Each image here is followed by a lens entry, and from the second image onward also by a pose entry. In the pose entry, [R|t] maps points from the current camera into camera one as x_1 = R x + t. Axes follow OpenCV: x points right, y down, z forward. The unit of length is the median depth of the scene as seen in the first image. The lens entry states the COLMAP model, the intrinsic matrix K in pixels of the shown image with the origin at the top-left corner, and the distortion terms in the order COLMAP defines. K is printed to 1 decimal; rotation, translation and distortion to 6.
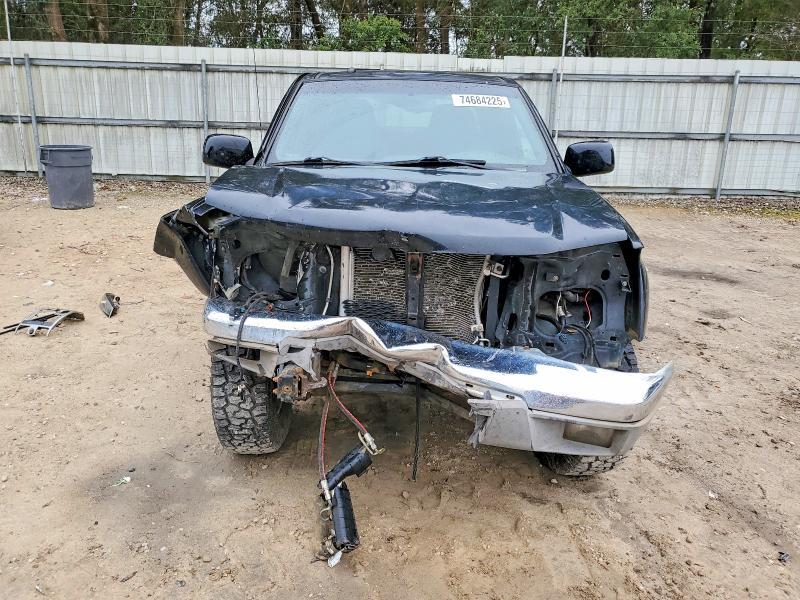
lens RADIAL K [[635.8, 0, 400.0], [0, 635.8, 300.0], [0, 0, 1]] dist [0.024672, 0.004180]
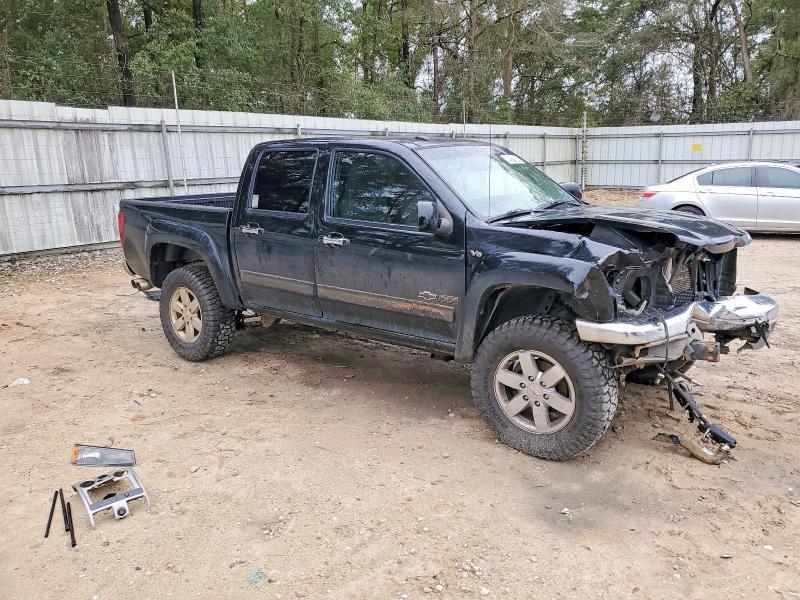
lens RADIAL K [[635.8, 0, 400.0], [0, 635.8, 300.0], [0, 0, 1]] dist [0.024672, 0.004180]
pose [[0.601571, -0.220865, 0.767679, -0.503782], [0.270455, 0.960574, 0.064426, -0.075784], [-0.751642, 0.168865, 0.637588, 0.177835]]
